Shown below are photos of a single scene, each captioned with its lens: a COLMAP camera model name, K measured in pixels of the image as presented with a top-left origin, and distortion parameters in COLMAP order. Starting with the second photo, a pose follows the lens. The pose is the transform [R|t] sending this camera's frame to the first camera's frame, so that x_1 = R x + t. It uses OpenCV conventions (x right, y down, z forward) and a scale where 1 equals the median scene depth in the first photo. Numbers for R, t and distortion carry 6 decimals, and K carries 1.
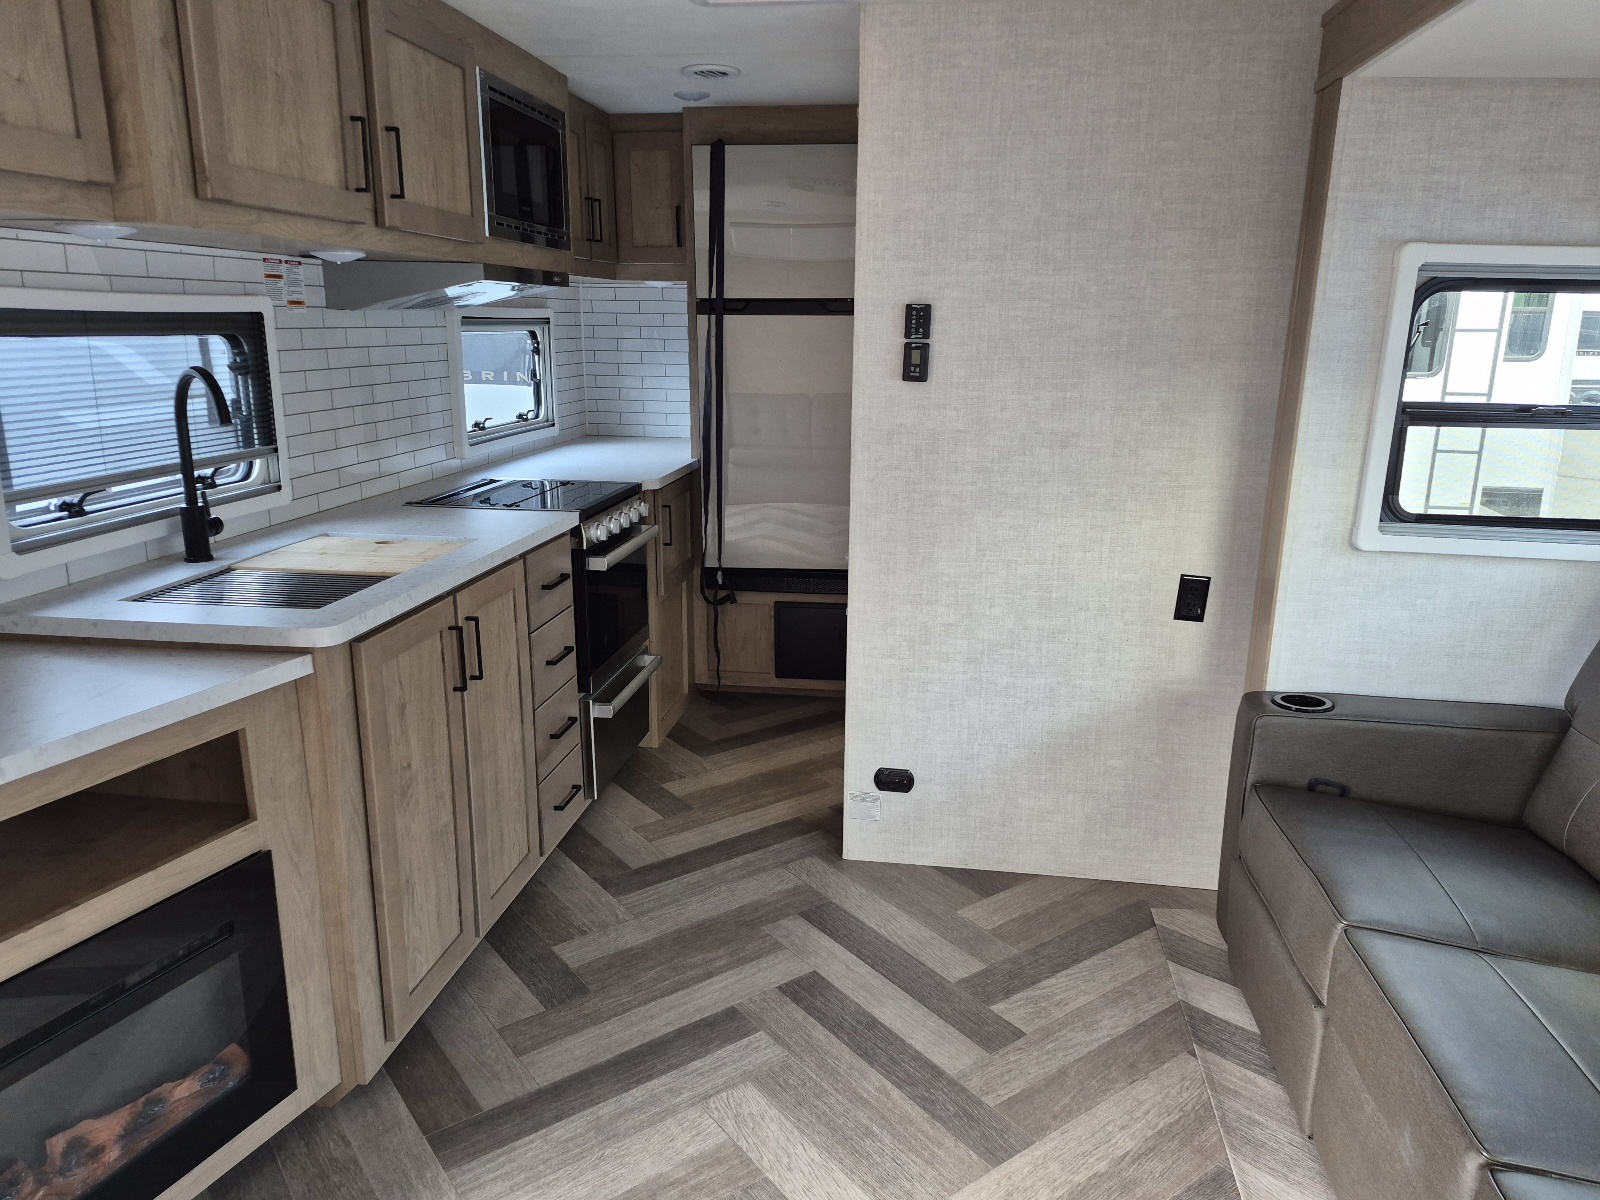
lens RADIAL K [[1106.5, 0, 816.1], [0, 1106.5, 601.6], [0, 0, 1]] dist [0.073773, -0.066588]
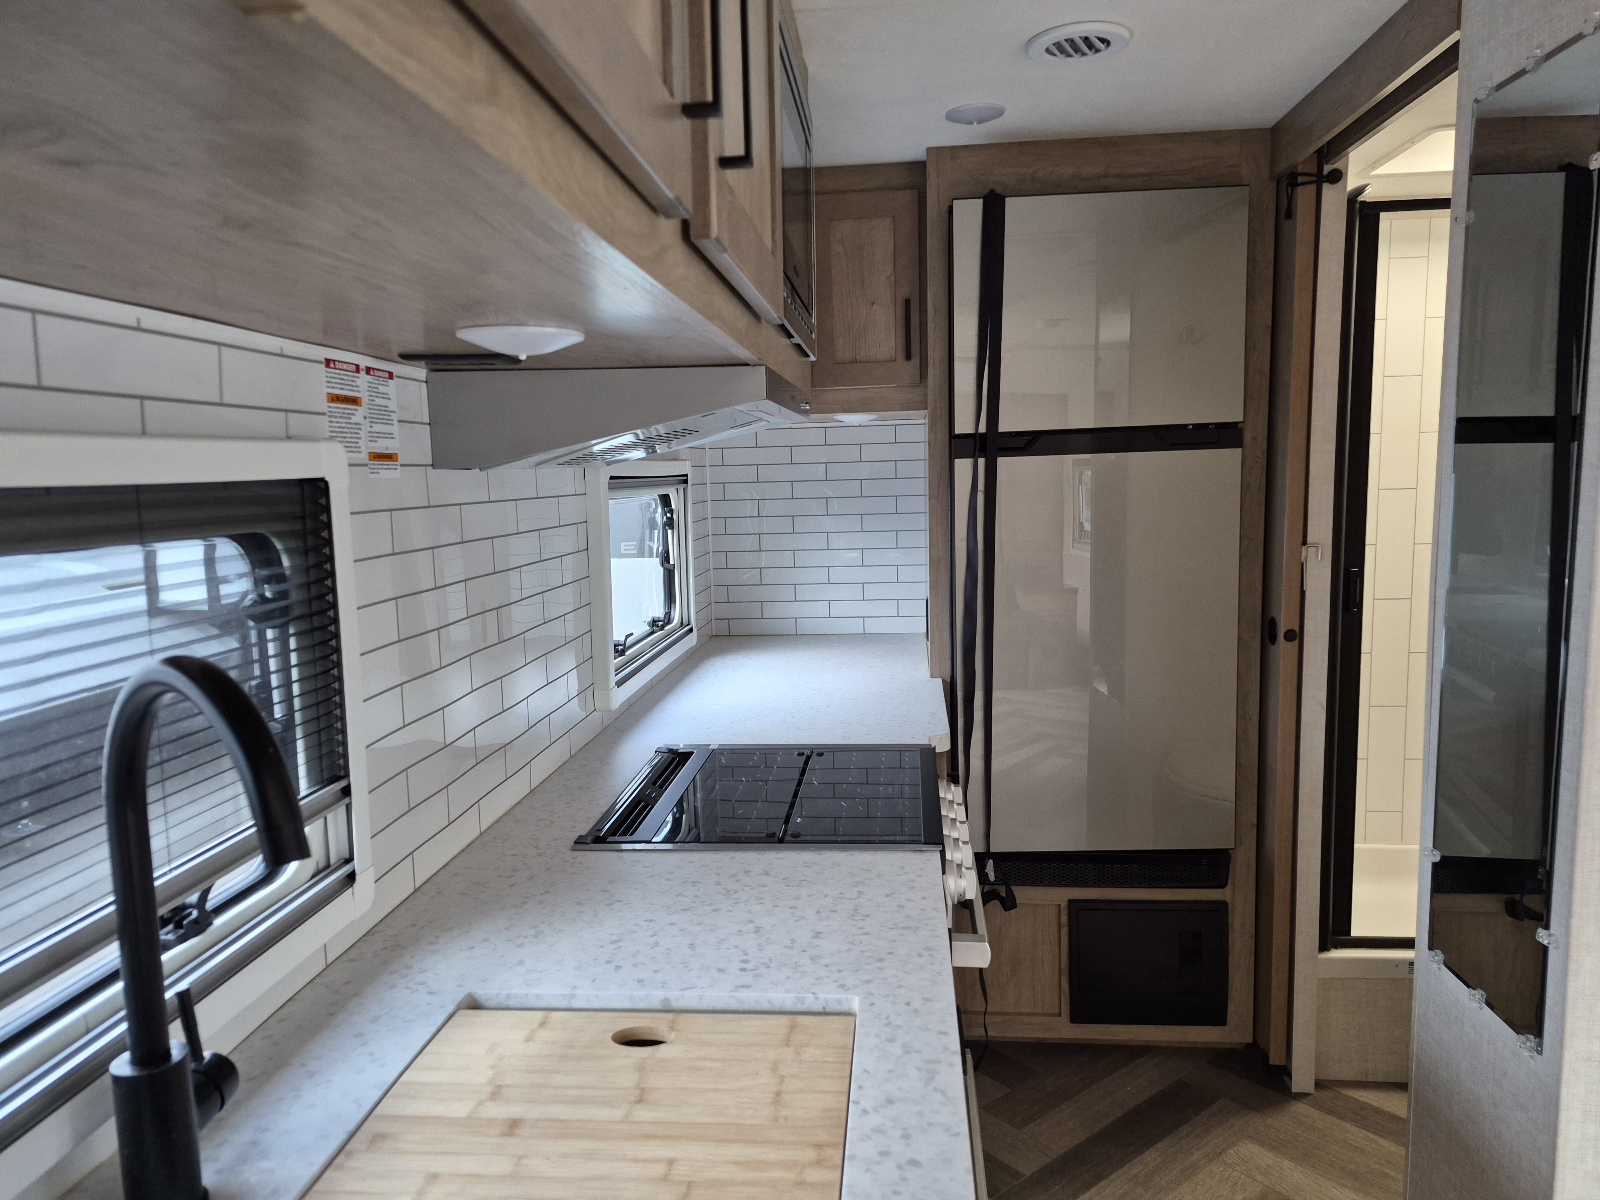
lens RADIAL K [[1106.5, 0, 809.2], [0, 1106.5, 611.3], [0, 0, 1]] dist [0.073773, -0.066588]
pose [[0.998246, -0.041257, 0.042454, -0.323422], [0.046173, 0.991427, -0.122235, -0.144257], [-0.037047, 0.123981, 0.991593, 0.567740]]
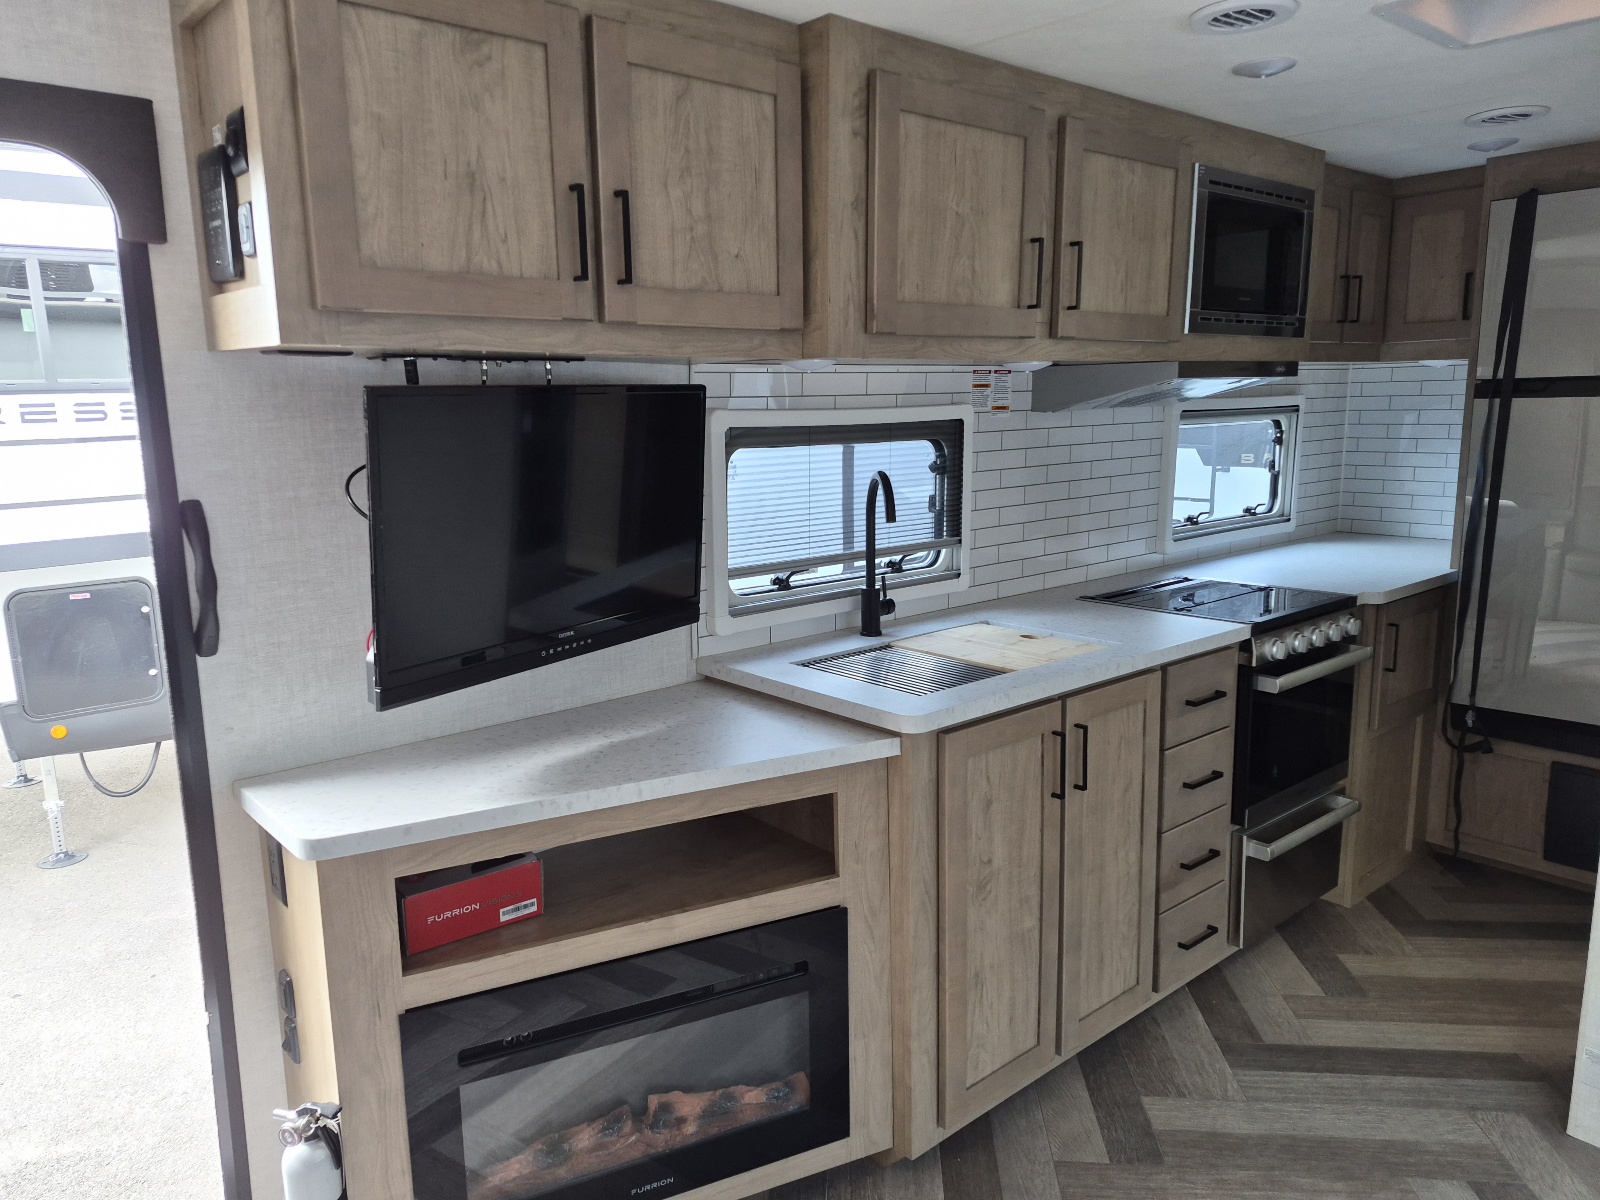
lens RADIAL K [[1106.5, 0, 773.9], [0, 1106.5, 597.1], [0, 0, 1]] dist [0.073773, -0.066588]
pose [[0.741579, 0.094238, -0.664214, 0.112330], [-0.140438, 0.989955, -0.016341, -0.037692], [0.656002, 0.105399, 0.747364, 0.073390]]
